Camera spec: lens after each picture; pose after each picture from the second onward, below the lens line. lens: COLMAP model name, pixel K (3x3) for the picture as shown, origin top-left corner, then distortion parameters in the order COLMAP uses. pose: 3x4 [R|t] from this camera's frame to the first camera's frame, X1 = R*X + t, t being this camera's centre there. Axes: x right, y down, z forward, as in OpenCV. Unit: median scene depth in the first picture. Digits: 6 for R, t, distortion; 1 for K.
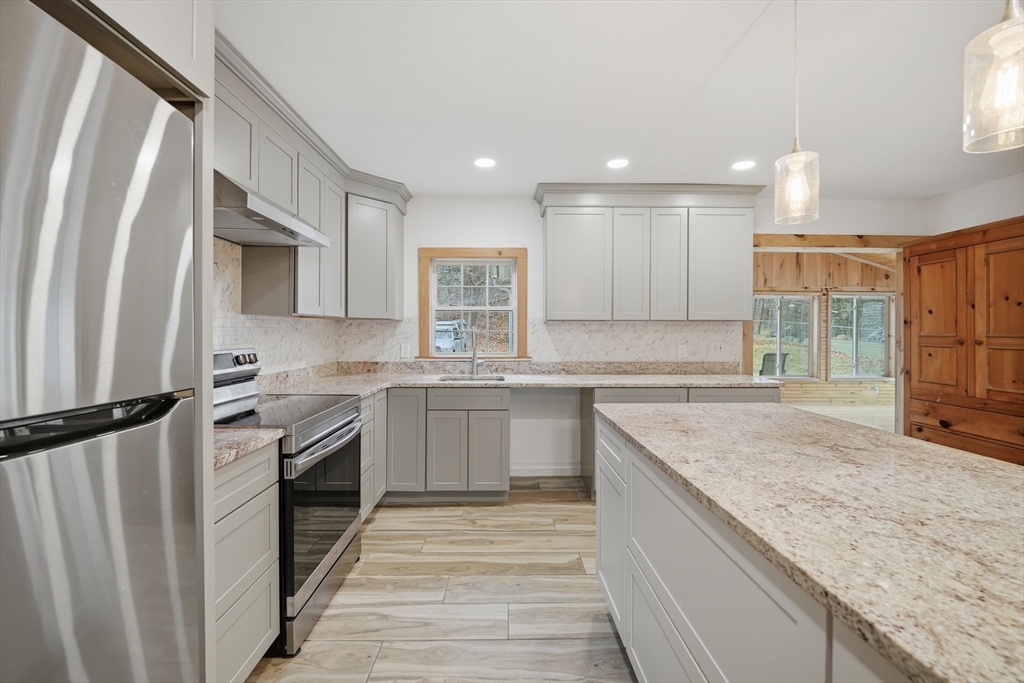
lens RADIAL K [[421.8, 0, 509.6], [0, 421.8, 335.3], [0, 0, 1]] dist [-0.010555, -0.000059]
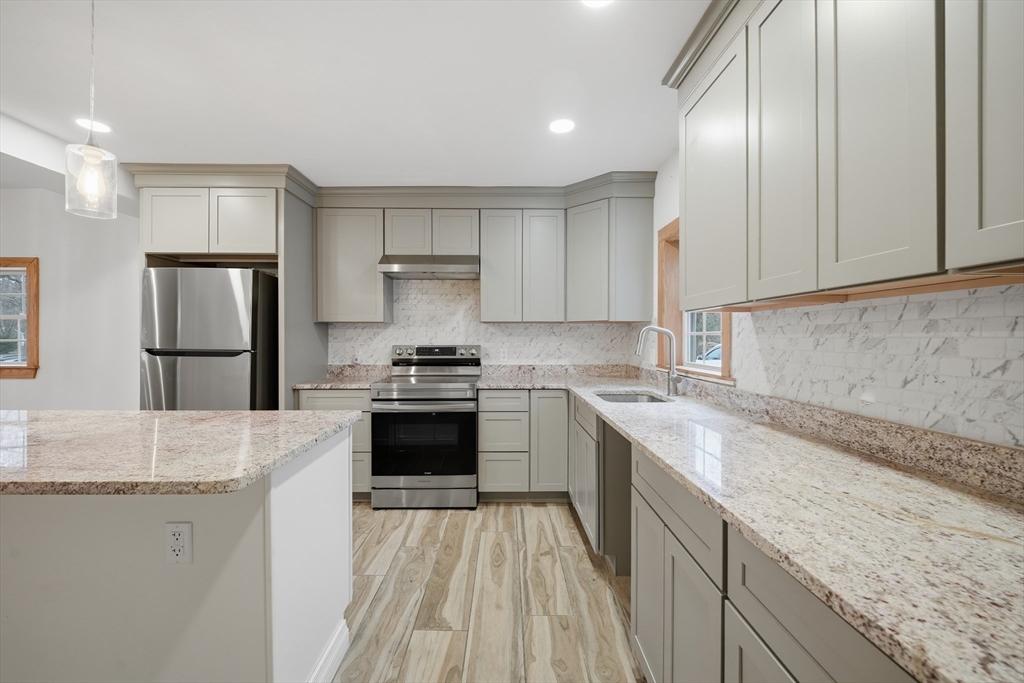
lens RADIAL K [[421.8, 0, 511.4], [0, 421.8, 337.1], [0, 0, 1]] dist [-0.010555, -0.000059]
pose [[-0.001819, -0.002495, -0.999995, 0.764458], [-0.011302, 0.999933, -0.002474, 0.002651], [0.999934, 0.011297, -0.001847, 0.911795]]
